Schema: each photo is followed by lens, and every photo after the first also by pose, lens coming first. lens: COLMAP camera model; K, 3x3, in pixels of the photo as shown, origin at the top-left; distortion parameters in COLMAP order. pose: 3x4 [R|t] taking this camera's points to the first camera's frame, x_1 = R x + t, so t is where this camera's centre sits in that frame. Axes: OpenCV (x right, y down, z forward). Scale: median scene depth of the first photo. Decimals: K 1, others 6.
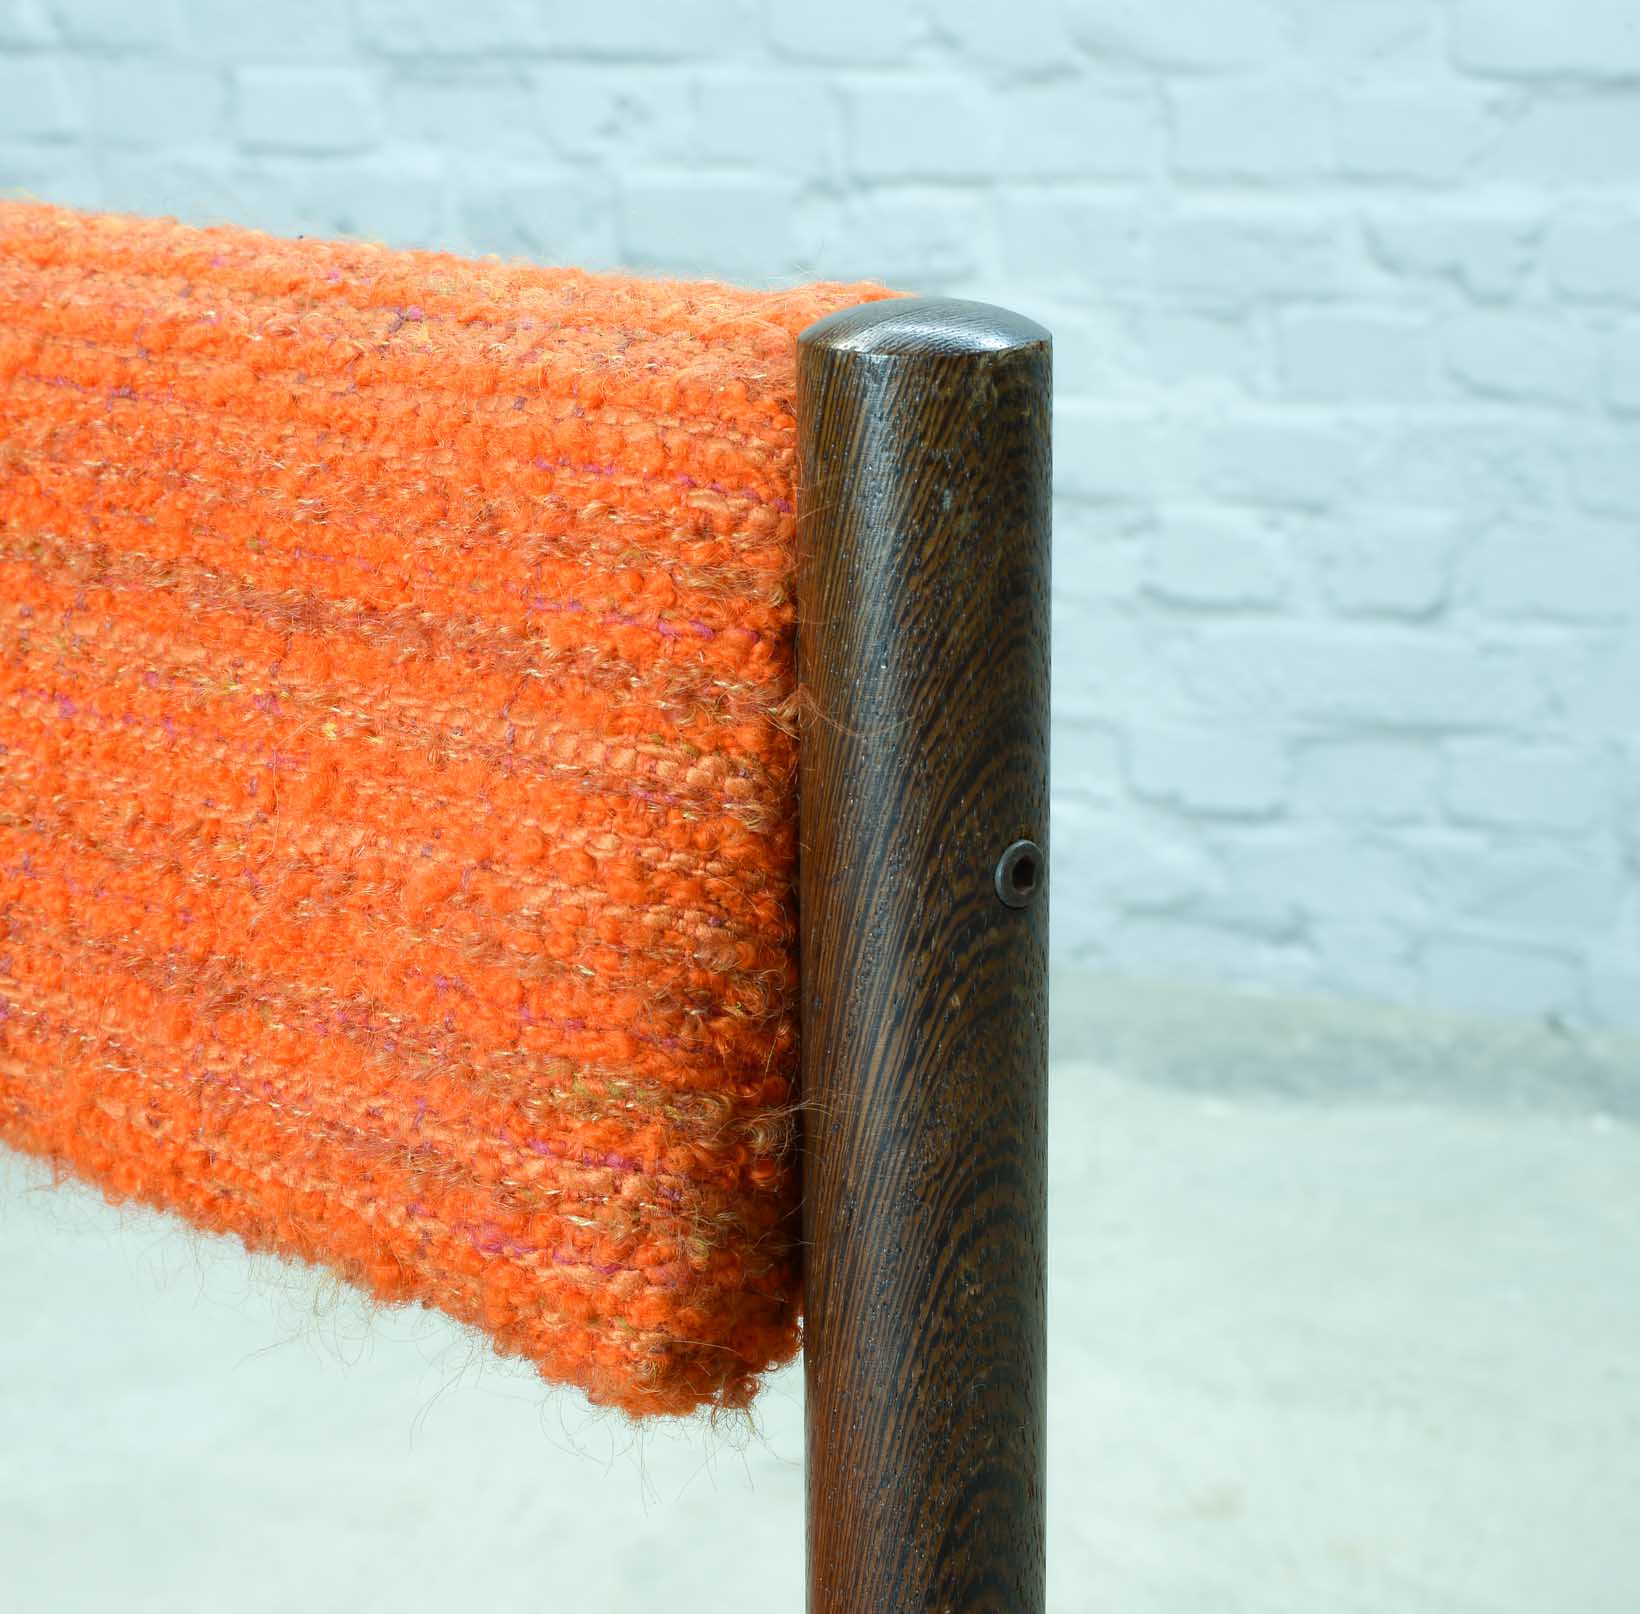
lens RADIAL K [[4643.9, 0, 773.6], [0, 4643.9, 807.5], [0, 0, 1]] dist [0.031442, 0.000000]
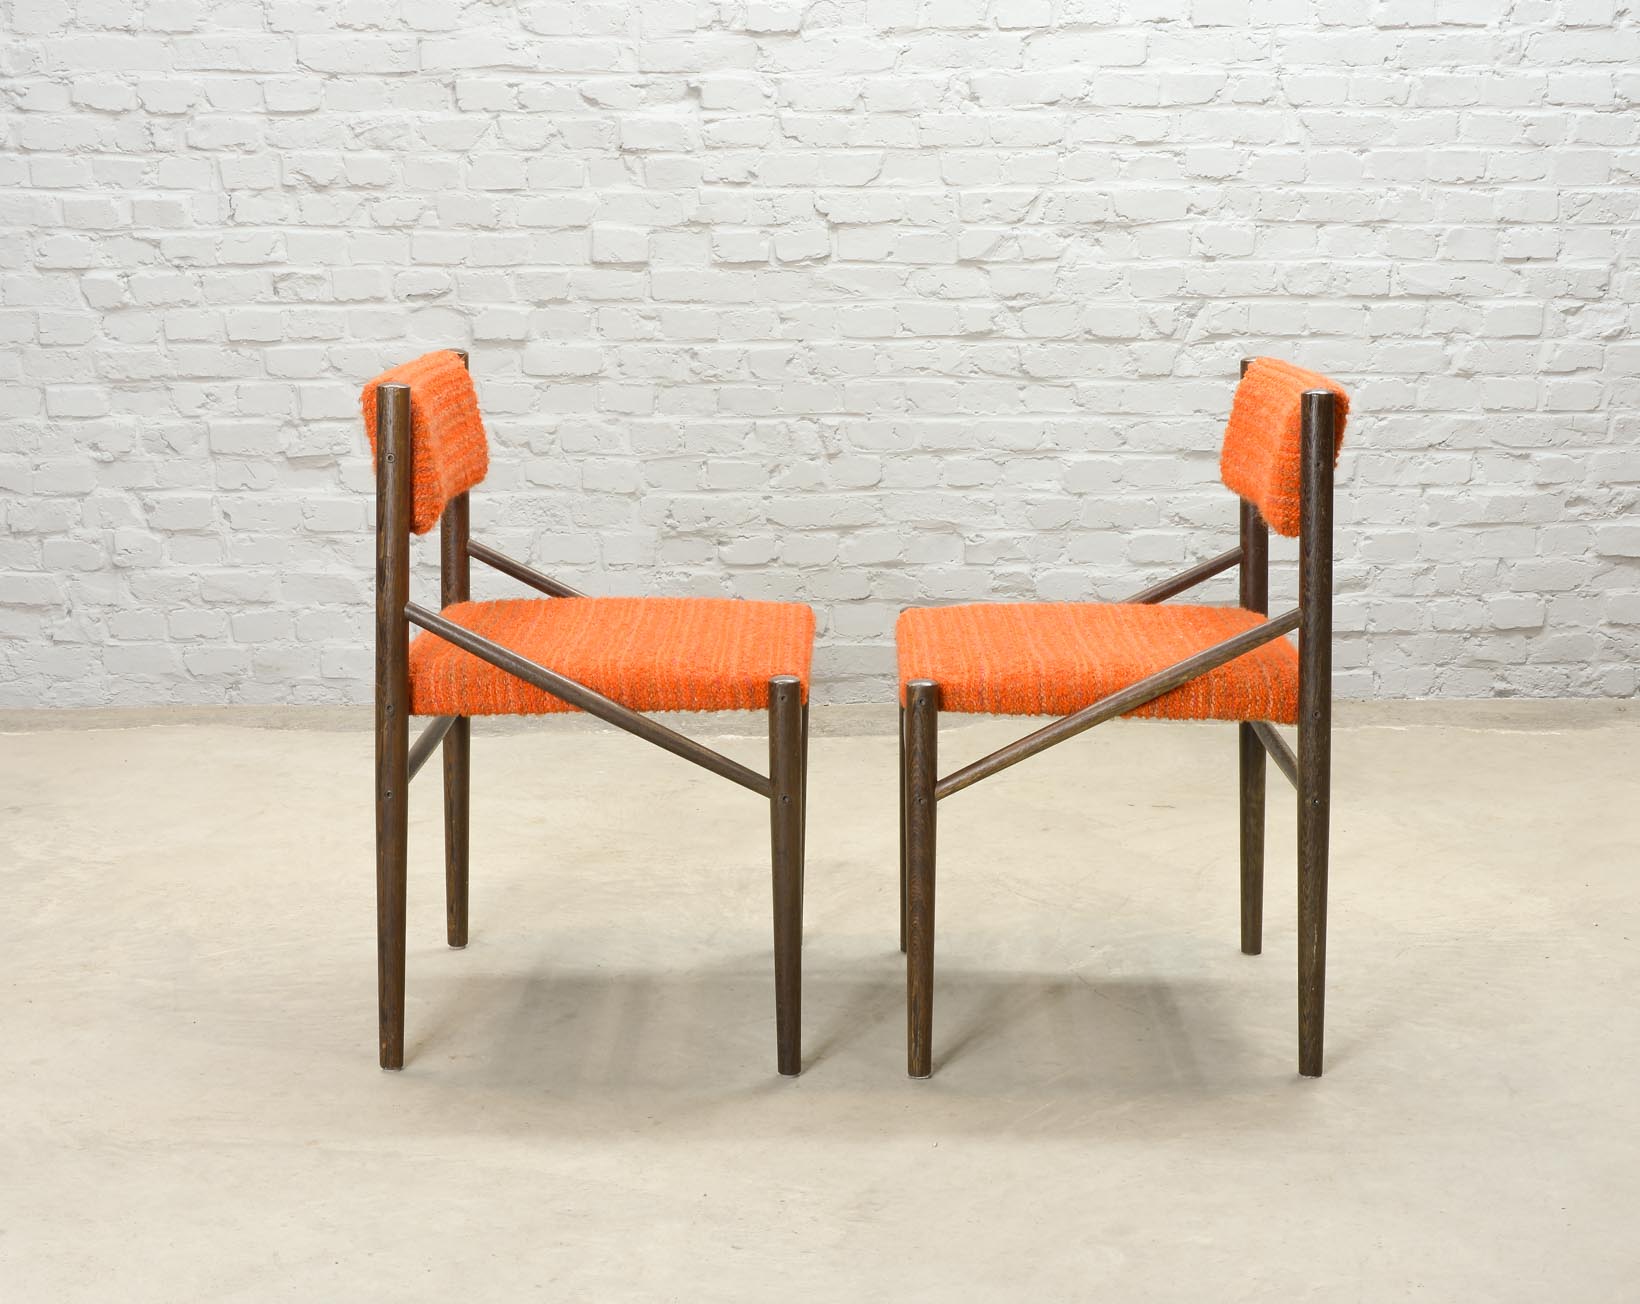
lens RADIAL K [[2739.8, 0, 892.6], [0, 2739.8, 640.5], [0, 0, 1]] dist [-0.009296, 0.000000]
pose [[0.923717, -0.062551, 0.377935, -1.161122], [0.085771, 0.995302, -0.044905, 0.399198], [-0.373351, 0.073895, 0.924743, -2.537577]]
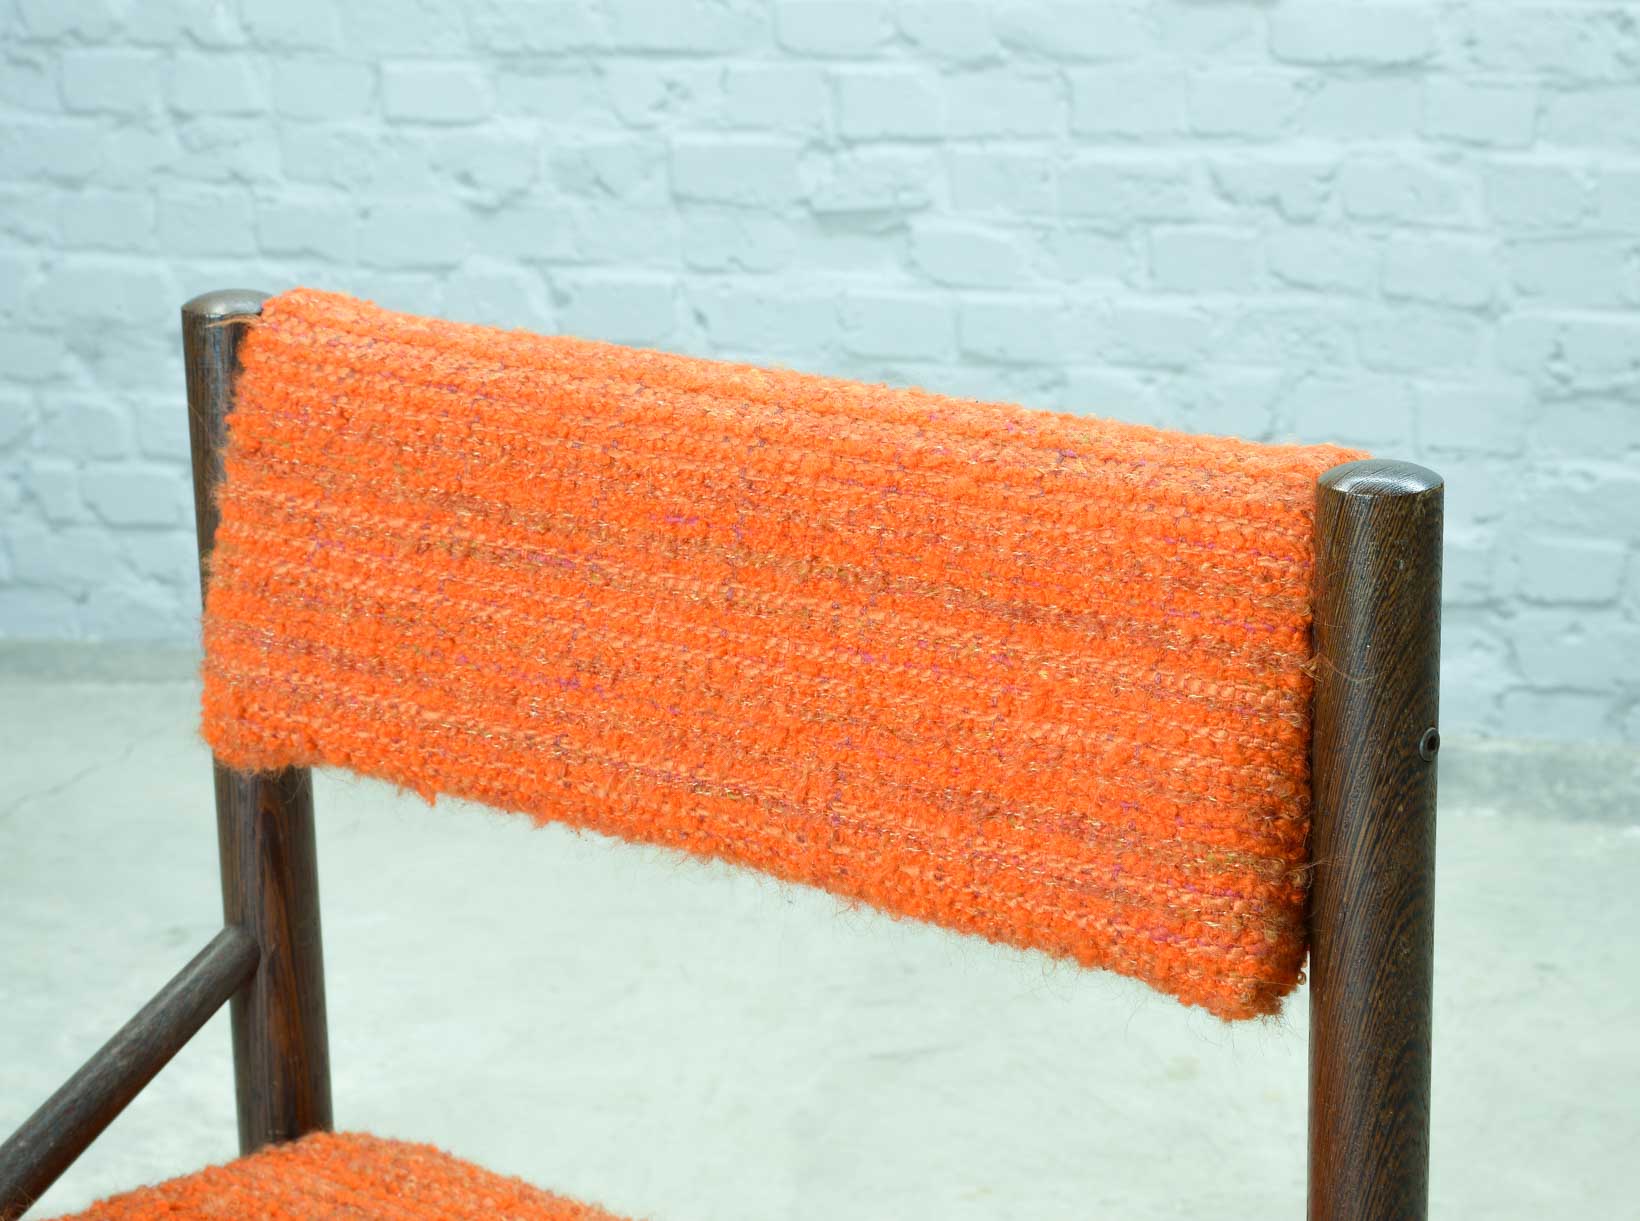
lens RADIAL K [[3745.6, 0, 900.2], [0, 3745.6, 603.3], [0, 0, 1]] dist [0.050846, 0.000000]
pose [[0.995830, -0.030719, 0.085904, -0.276554], [0.029065, 0.999369, 0.020431, -0.076470], [-0.086477, -0.017849, 0.996094, -0.527631]]
